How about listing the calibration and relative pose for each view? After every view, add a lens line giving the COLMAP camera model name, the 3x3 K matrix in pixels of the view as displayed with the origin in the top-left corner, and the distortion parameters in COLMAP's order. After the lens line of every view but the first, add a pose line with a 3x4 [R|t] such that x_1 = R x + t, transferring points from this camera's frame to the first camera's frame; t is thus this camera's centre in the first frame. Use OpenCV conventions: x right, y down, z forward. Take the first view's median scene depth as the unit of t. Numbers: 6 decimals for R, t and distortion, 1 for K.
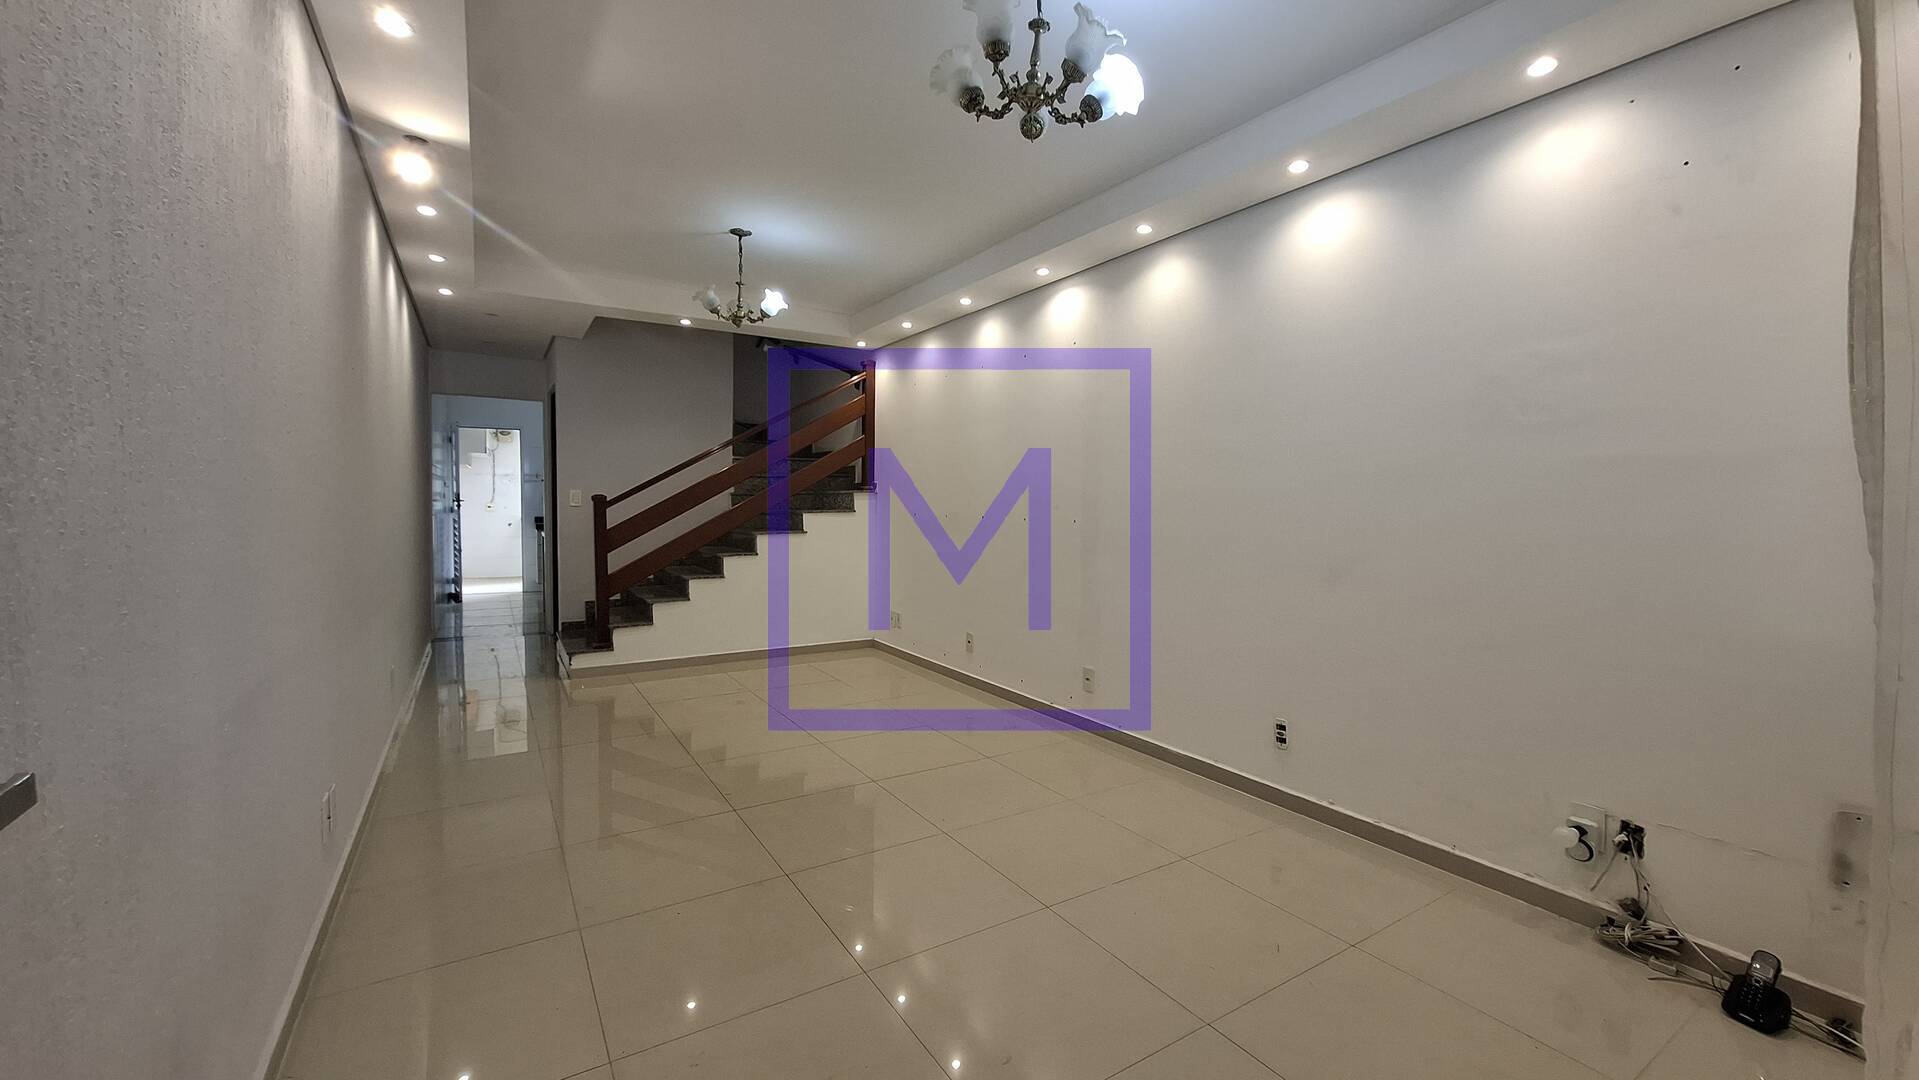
lens RADIAL K [[763.9, 0, 974.0], [0, 763.9, 540.0], [0, 0, 1]] dist [-0.009160, 0.006045]
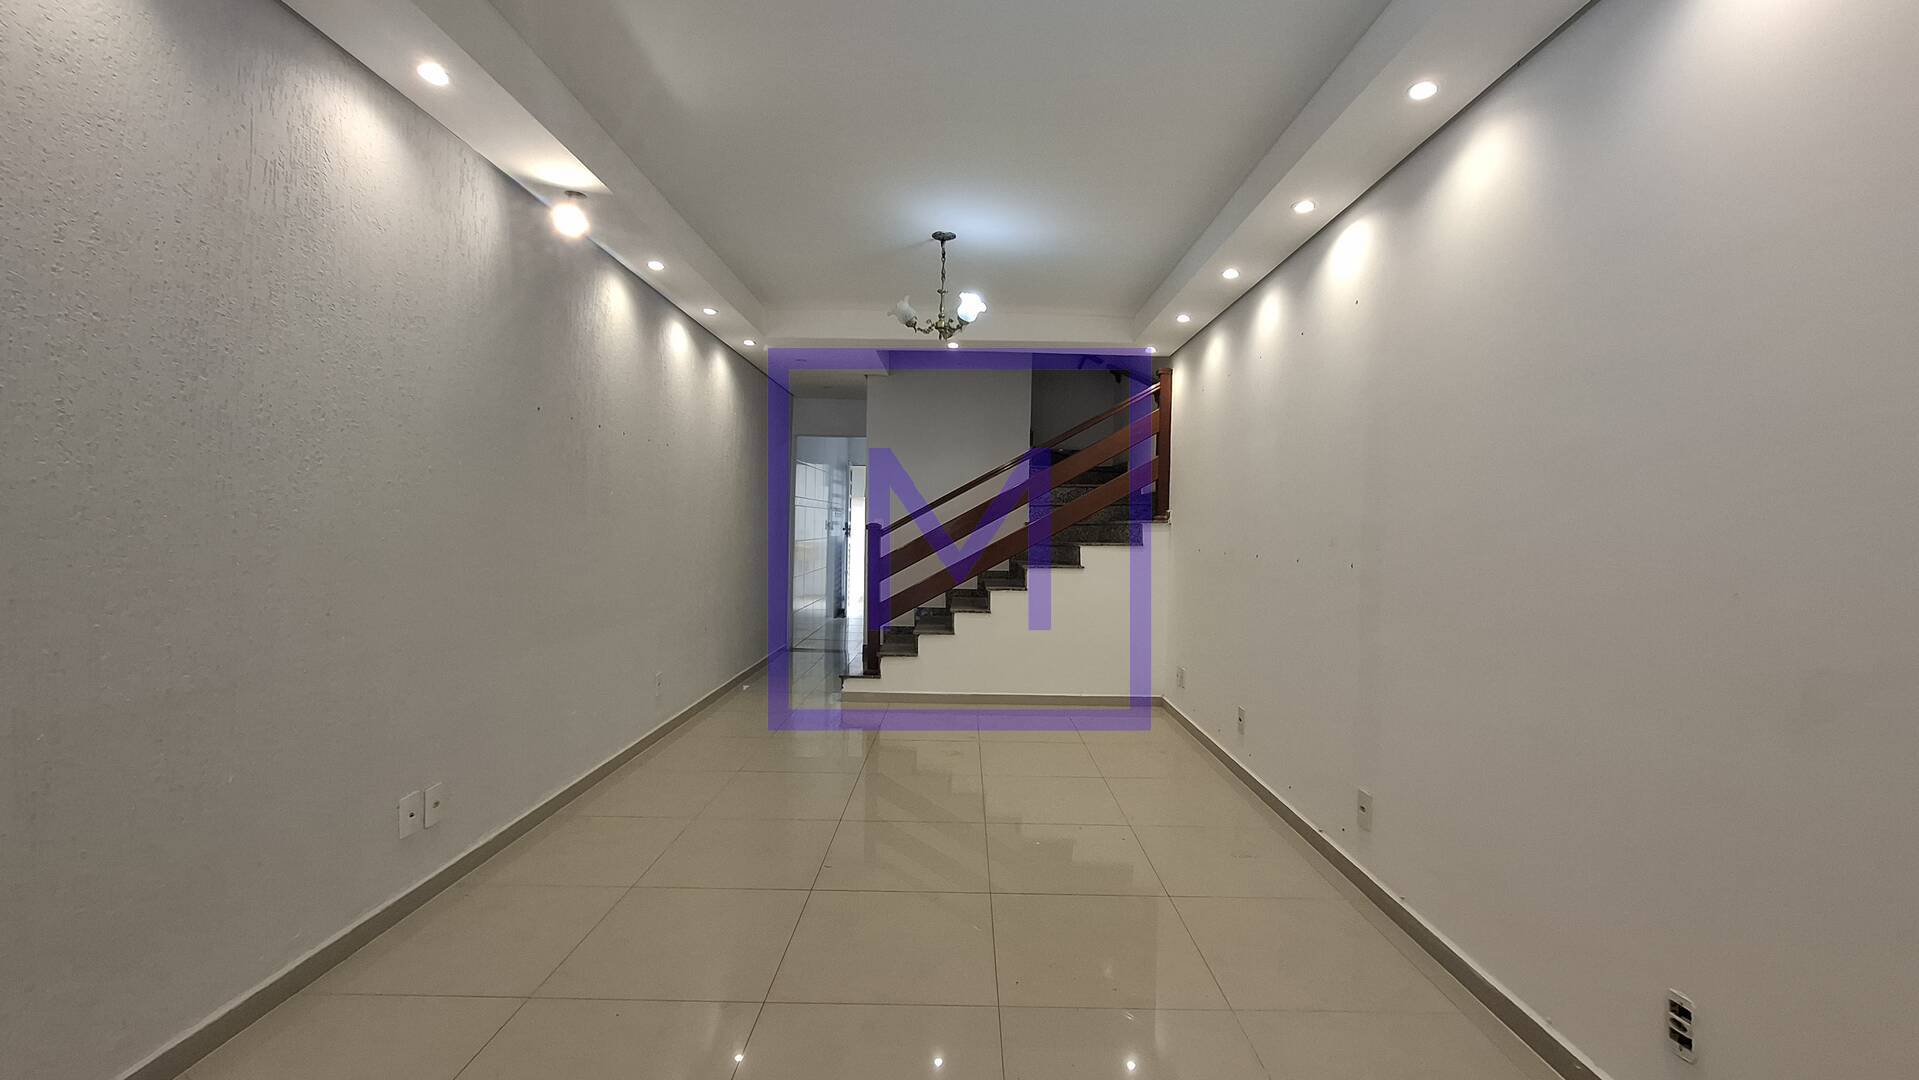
lens RADIAL K [[763.9, 0, 974.0], [0, 763.9, 540.0], [0, 0, 1]] dist [-0.009160, 0.006045]
pose [[0.842403, 0.015586, -0.538623, 0.167475], [-0.038553, 0.998763, -0.031396, -0.010296], [0.537468, 0.047213, 0.841962, 0.204828]]
